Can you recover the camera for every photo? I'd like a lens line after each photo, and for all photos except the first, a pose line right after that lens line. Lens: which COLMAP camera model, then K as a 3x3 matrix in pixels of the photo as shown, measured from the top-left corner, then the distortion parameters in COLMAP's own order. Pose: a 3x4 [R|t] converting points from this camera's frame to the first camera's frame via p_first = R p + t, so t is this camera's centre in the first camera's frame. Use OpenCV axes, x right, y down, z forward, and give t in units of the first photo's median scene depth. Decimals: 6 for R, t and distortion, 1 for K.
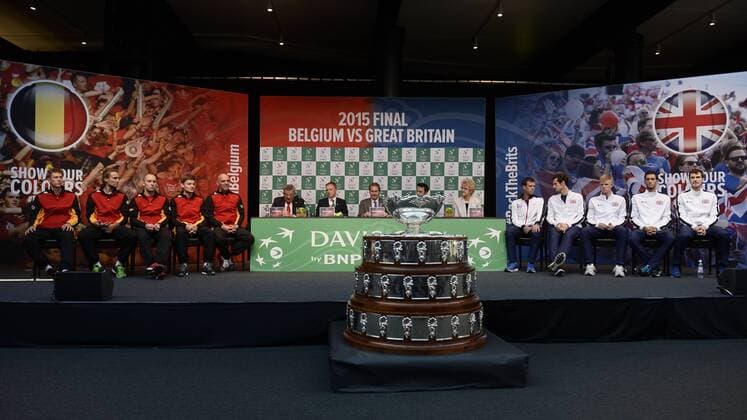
lens RADIAL K [[533.9, 0, 374.0], [0, 533.9, 216.0], [0, 0, 1]] dist [-0.043893, -0.002169]
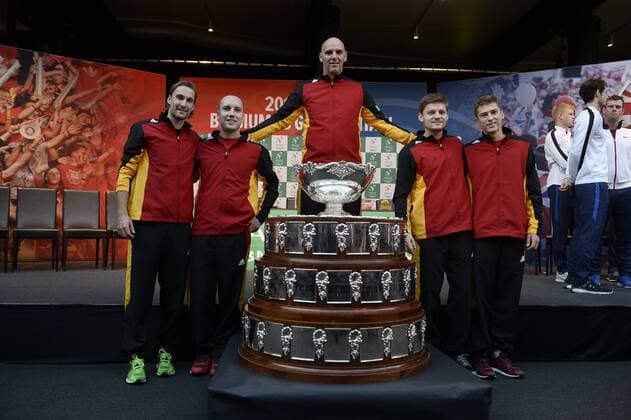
lens RADIAL K [[520.6, 0, 315.5], [0, 520.6, 210.0], [0, 0, 1]] dist [-0.010403, -0.004406]
pose [[0.999916, 0.012765, 0.002370, 0.020813], [-0.012712, 0.999695, -0.021175, 0.018303], [-0.002640, 0.021143, 0.999773, 0.119387]]
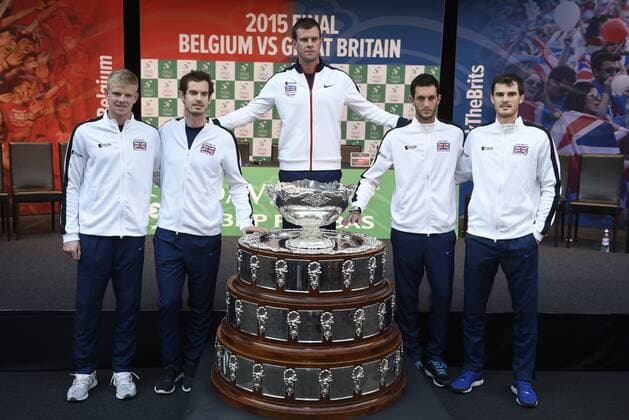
lens RADIAL K [[649.1, 0, 306.7], [0, 649.1, 209.8], [0, 0, 1]] dist [0.033941, 0.011112]
pose [[0.999722, 0.021826, -0.008939, 0.034387], [-0.020328, 0.989565, 0.142644, -0.057454], [0.011959, -0.142422, 0.989734, 0.064905]]
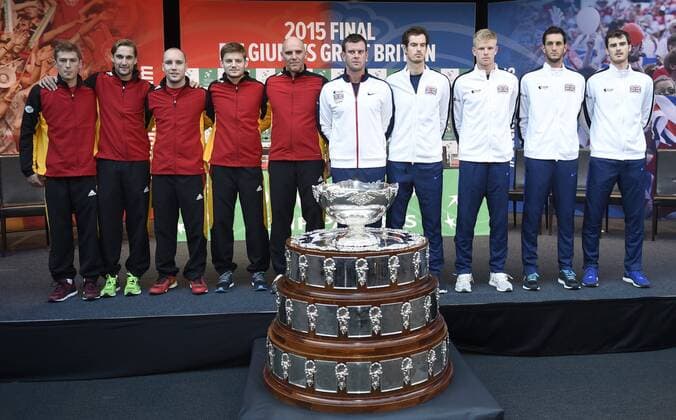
lens RADIAL K [[644.6, 0, 390.6], [0, 644.6, 185.3], [0, 0, 1]] dist [-0.012546, -0.004425]
pose [[0.998356, -0.011462, 0.056158, 0.032612], [0.005708, 0.994812, 0.101569, -0.057265], [-0.057031, -0.101082, 0.993242, 0.052560]]
